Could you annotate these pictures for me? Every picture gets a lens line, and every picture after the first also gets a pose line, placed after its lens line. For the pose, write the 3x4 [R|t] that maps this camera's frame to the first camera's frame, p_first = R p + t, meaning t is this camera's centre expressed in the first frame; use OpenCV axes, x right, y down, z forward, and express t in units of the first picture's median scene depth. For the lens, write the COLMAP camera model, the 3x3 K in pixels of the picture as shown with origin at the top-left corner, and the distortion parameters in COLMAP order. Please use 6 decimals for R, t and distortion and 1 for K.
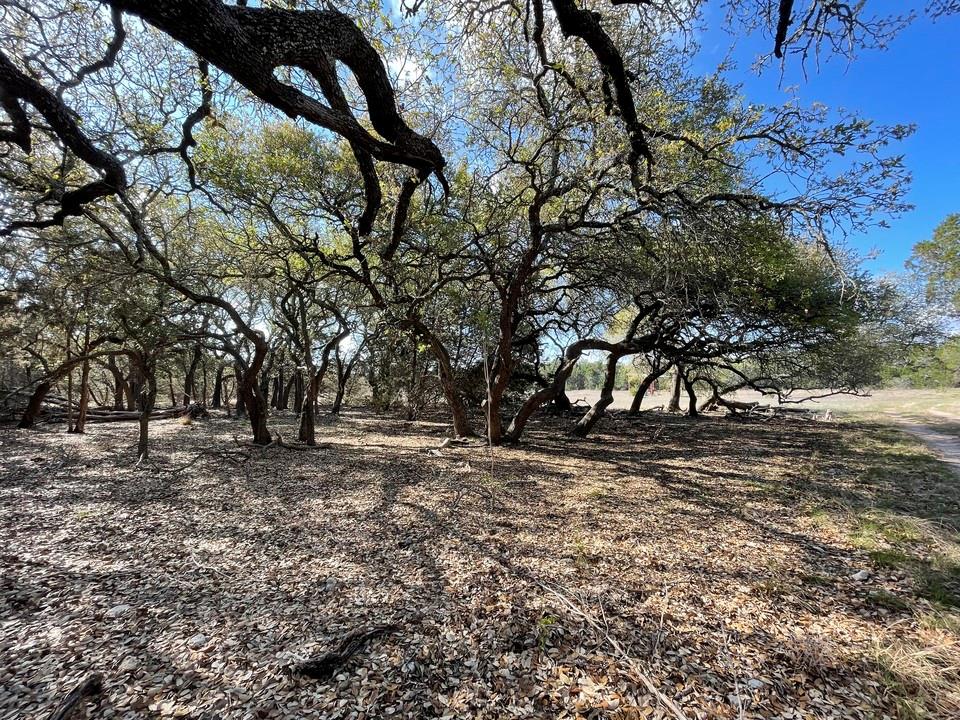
lens RADIAL K [[379.3, 0, 480.0], [0, 379.3, 360.0], [0, 0, 1]] dist [-0.021742, 0.007127]
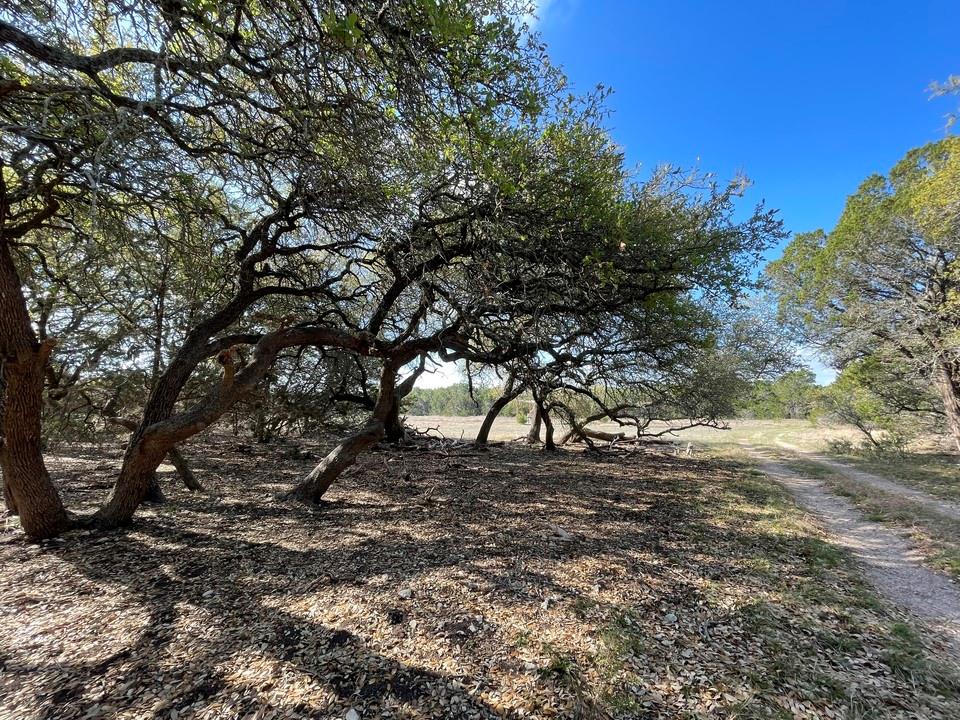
lens RADIAL K [[379.3, 0, 480.0], [0, 379.3, 360.0], [0, 0, 1]] dist [-0.021742, 0.007127]
pose [[0.972312, 0.049945, 0.228287, 0.234687], [-0.035482, 0.997120, -0.067027, 0.014557], [-0.230977, 0.057071, 0.971284, 0.235923]]
